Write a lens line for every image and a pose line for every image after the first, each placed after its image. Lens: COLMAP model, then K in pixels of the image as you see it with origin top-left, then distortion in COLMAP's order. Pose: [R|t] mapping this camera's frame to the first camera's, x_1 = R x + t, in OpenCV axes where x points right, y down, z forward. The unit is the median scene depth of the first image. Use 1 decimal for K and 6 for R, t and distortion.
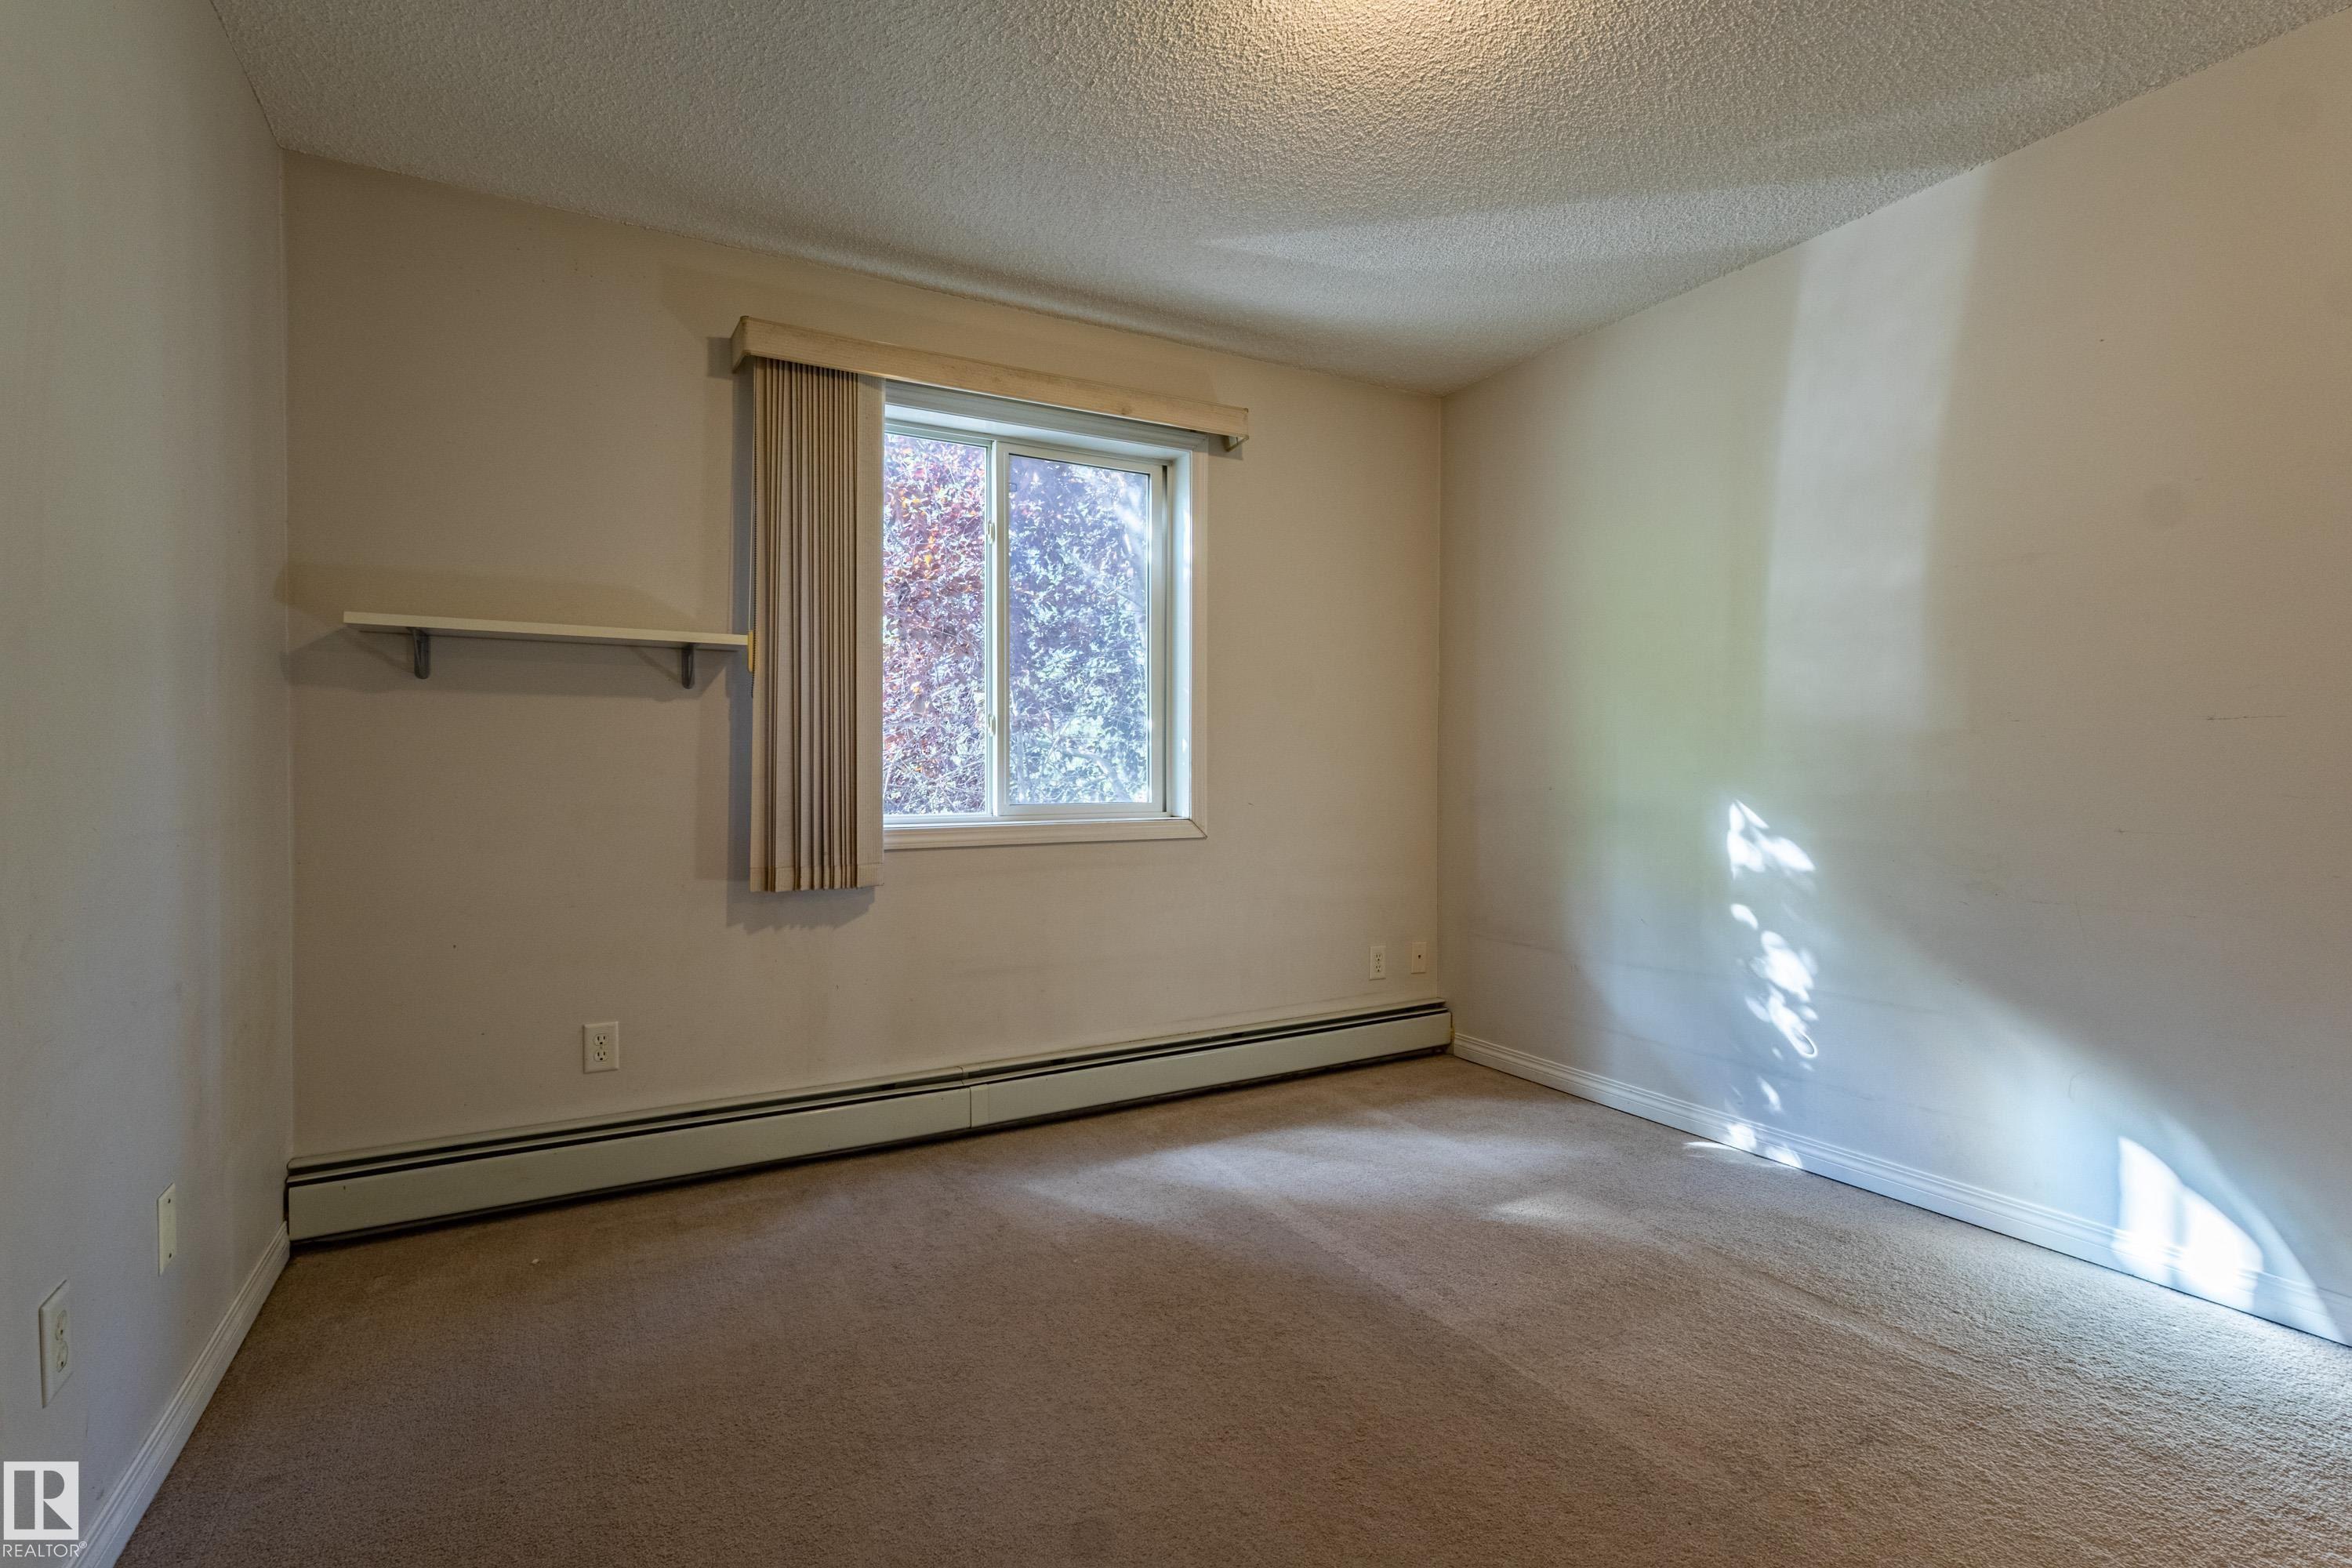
lens RADIAL K [[1072.2, 0, 1172.0], [0, 1072.2, 783.3], [0, 0, 1]] dist [0.001193, 0.001191]
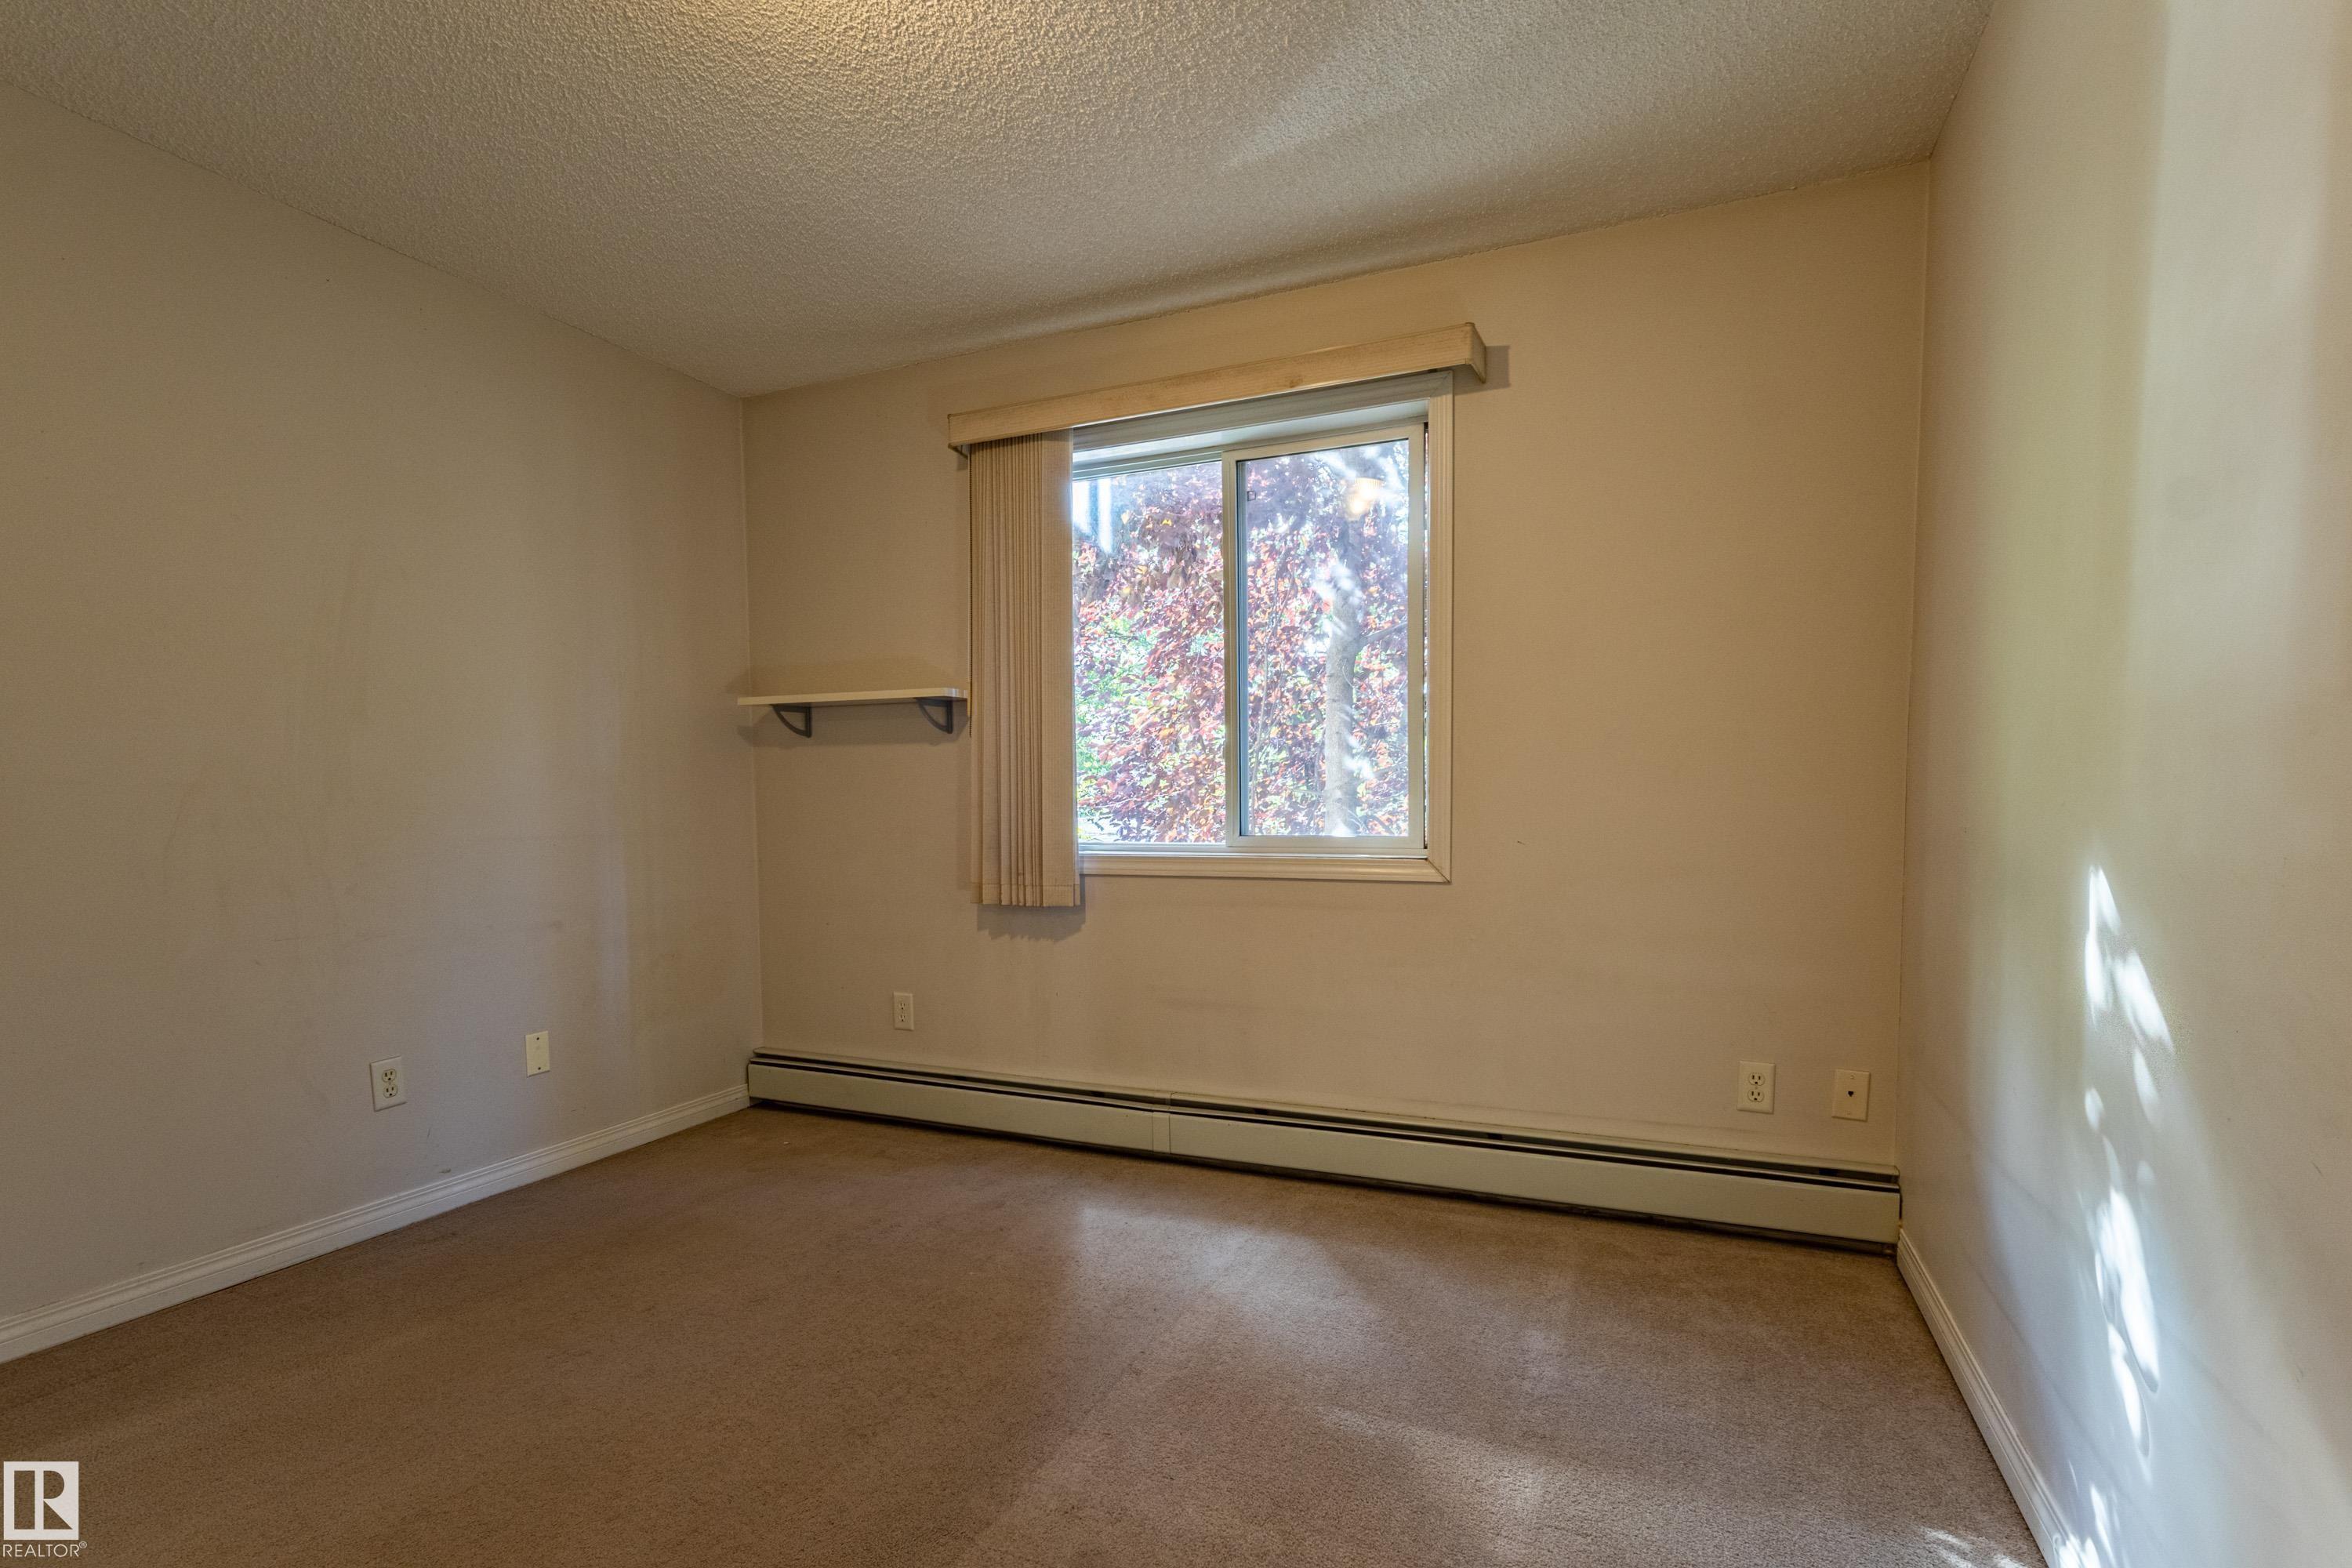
lens RADIAL K [[1132.6, 0, 1170.2], [0, 1132.6, 865.7], [0, 0, 1]] dist [0.002611, 0.000718]
pose [[0.607276, 0.045062, -0.793212, 0.693270], [-0.004289, 0.998562, 0.053443, -0.007431], [0.794479, -0.029053, 0.606596, 0.386153]]
